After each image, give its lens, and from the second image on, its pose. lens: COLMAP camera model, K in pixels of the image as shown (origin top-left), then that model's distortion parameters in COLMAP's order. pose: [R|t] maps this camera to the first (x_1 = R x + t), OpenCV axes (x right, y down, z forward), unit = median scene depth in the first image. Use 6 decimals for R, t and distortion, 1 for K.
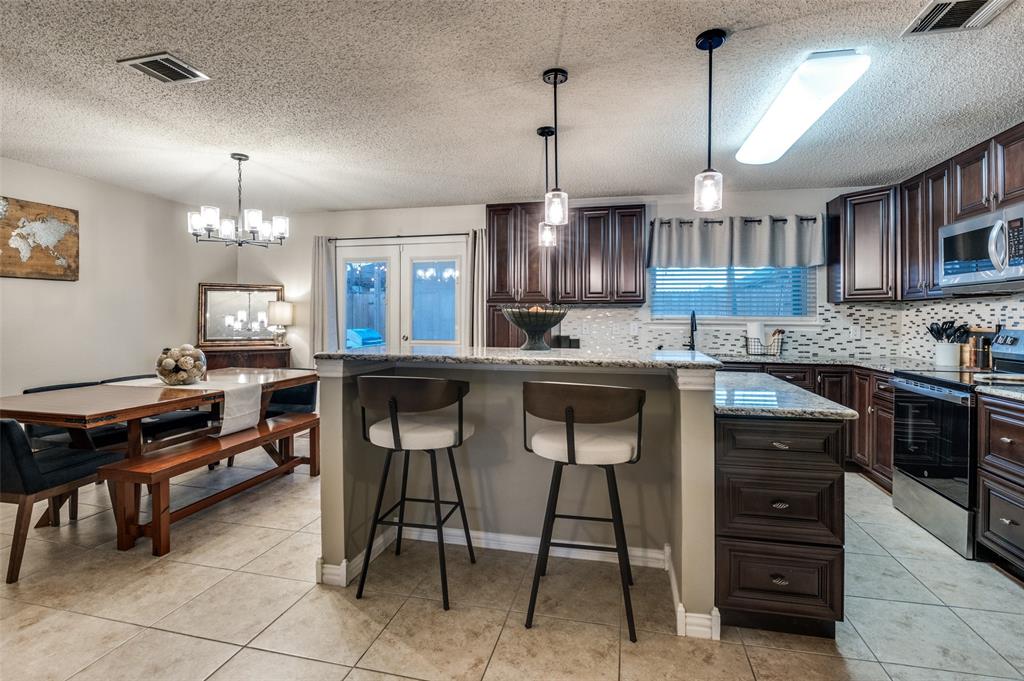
lens RADIAL K [[498.2, 0, 504.9], [0, 498.2, 318.0], [0, 0, 1]] dist [-0.012942, 0.000304]
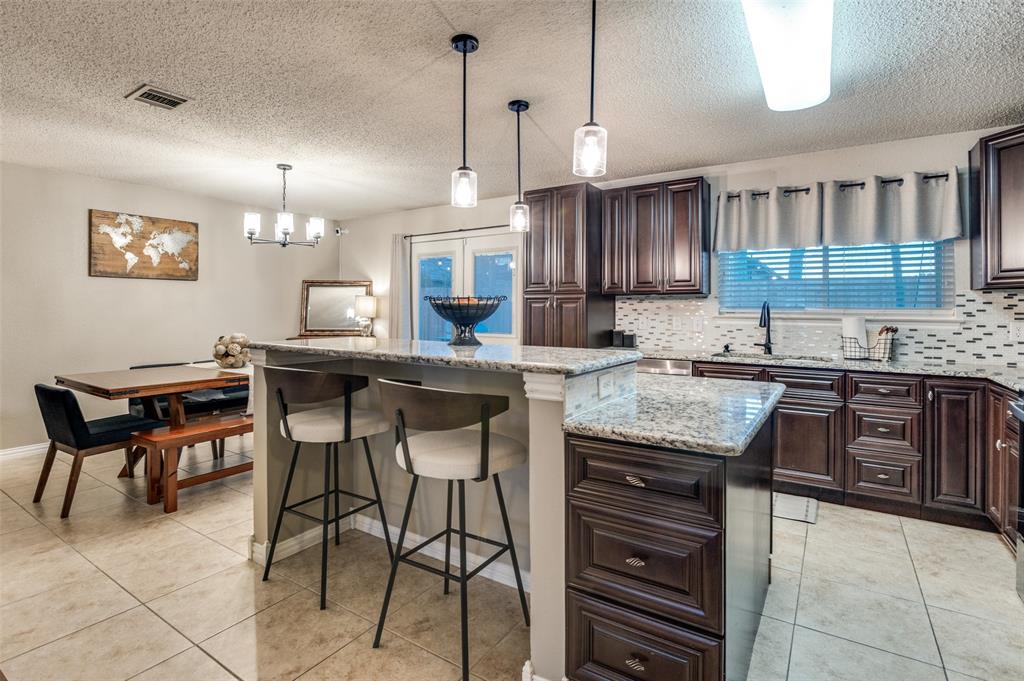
lens RADIAL K [[498.2, 0, 501.9], [0, 498.2, 309.0], [0, 0, 1]] dist [-0.012942, 0.000304]
pose [[0.939166, -0.000421, -0.343462, 0.307766], [-0.001456, 0.999985, -0.005207, 0.001457], [0.343459, 0.005390, 0.939152, 0.114251]]
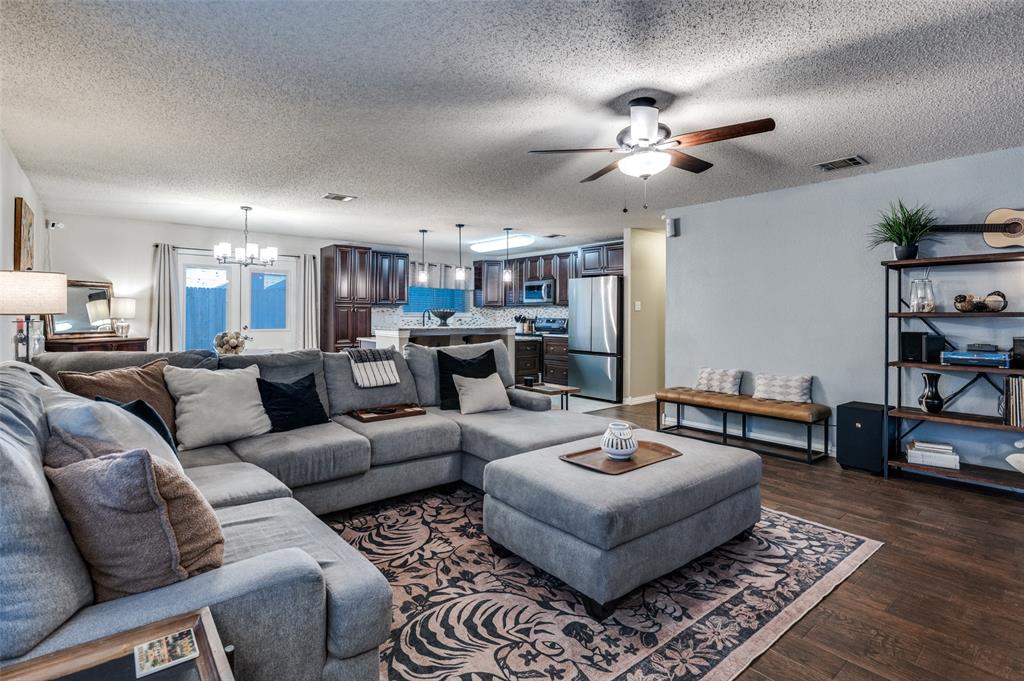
lens RADIAL K [[498.2, 0, 488.6], [0, 498.2, 314.4], [0, 0, 1]] dist [-0.012942, 0.000304]
pose [[0.624125, 0.000791, 0.781324, -1.245150], [-0.003212, 0.999994, 0.001553, -0.000141], [-0.781318, -0.003478, 0.624123, -0.525129]]
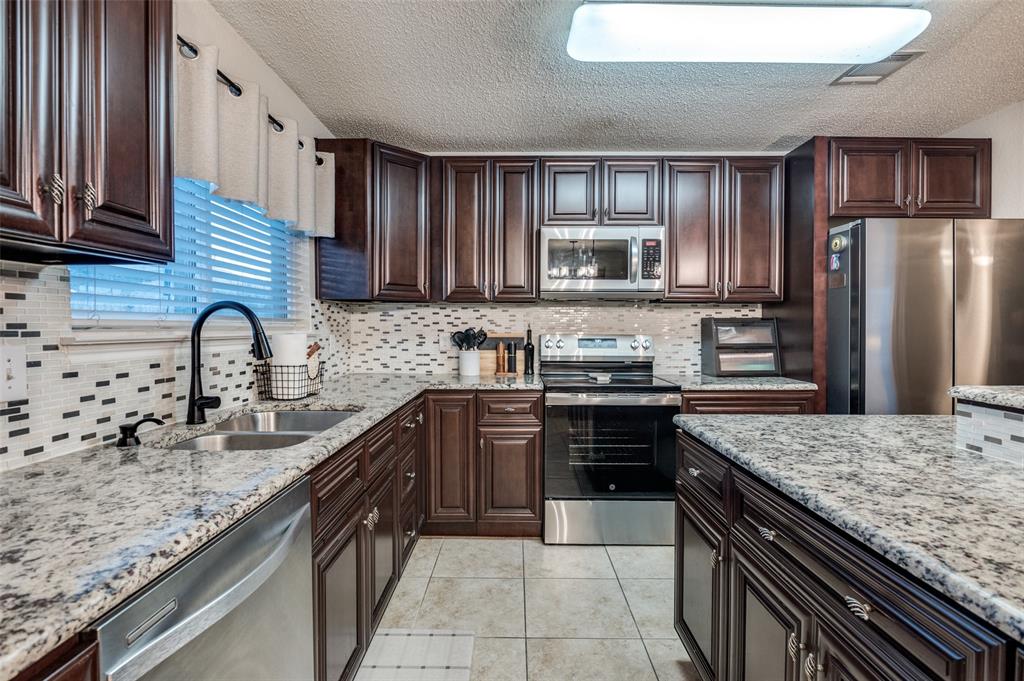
lens RADIAL K [[498.2, 0, 508.3], [0, 498.2, 325.6], [0, 0, 1]] dist [-0.012942, 0.000304]
pose [[-0.227438, -0.007087, 0.973767, -0.019177], [-0.003722, 0.999973, 0.006409, -0.002417], [-0.973785, -0.002167, -0.227458, 1.081575]]
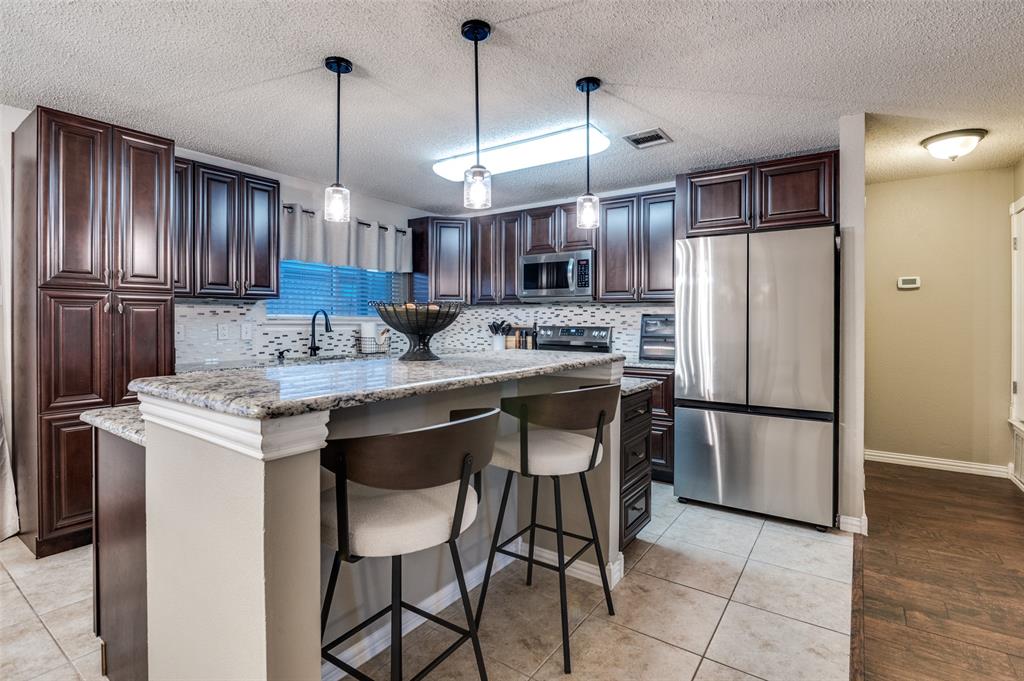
lens RADIAL K [[498.2, 0, 508.9], [0, 498.2, 322.4], [0, 0, 1]] dist [-0.012942, 0.000304]
pose [[0.366448, -0.006800, 0.930414, -0.427721], [-0.002105, 0.999965, 0.008137, -0.000270], [-0.930436, -0.004940, 0.366421, 0.415772]]
